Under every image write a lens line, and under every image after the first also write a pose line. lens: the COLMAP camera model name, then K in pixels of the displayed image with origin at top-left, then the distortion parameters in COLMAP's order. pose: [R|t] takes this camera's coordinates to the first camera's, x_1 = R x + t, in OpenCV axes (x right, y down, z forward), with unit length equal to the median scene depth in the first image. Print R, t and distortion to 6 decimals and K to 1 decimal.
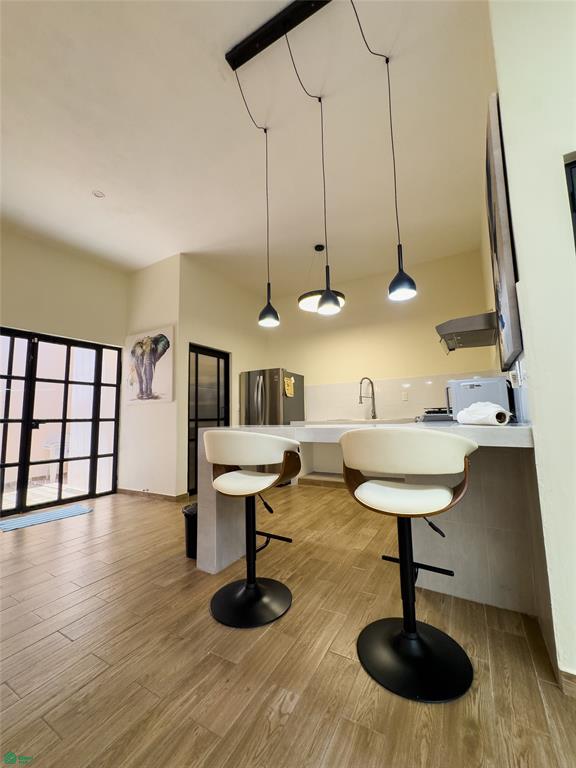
lens RADIAL K [[308.2, 0, 286.6], [0, 308.2, 385.0], [0, 0, 1]] dist [-0.002490, 0.001571]
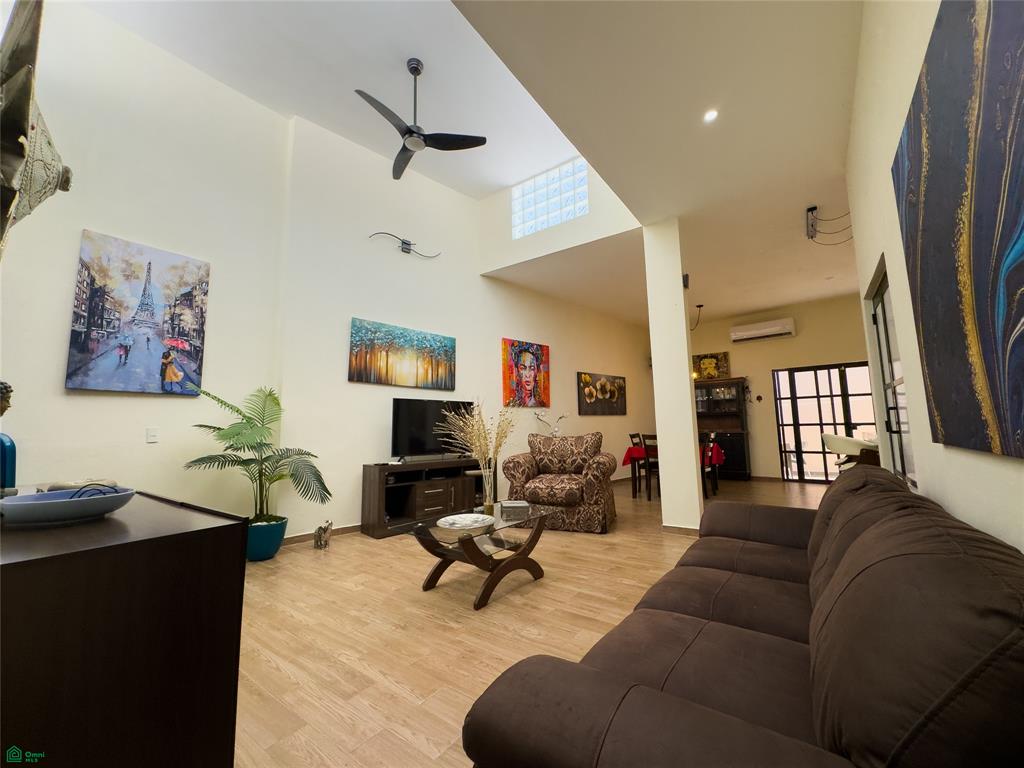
lens RADIAL K [[410.9, 0, 512.8], [0, 410.9, 380.6], [0, 0, 1]] dist [-0.002490, 0.001571]
pose [[-0.101232, -0.092893, -0.990517, 1.223761], [0.129377, 0.985947, -0.105687, -0.083805], [0.986415, -0.138849, -0.087791, -0.360852]]
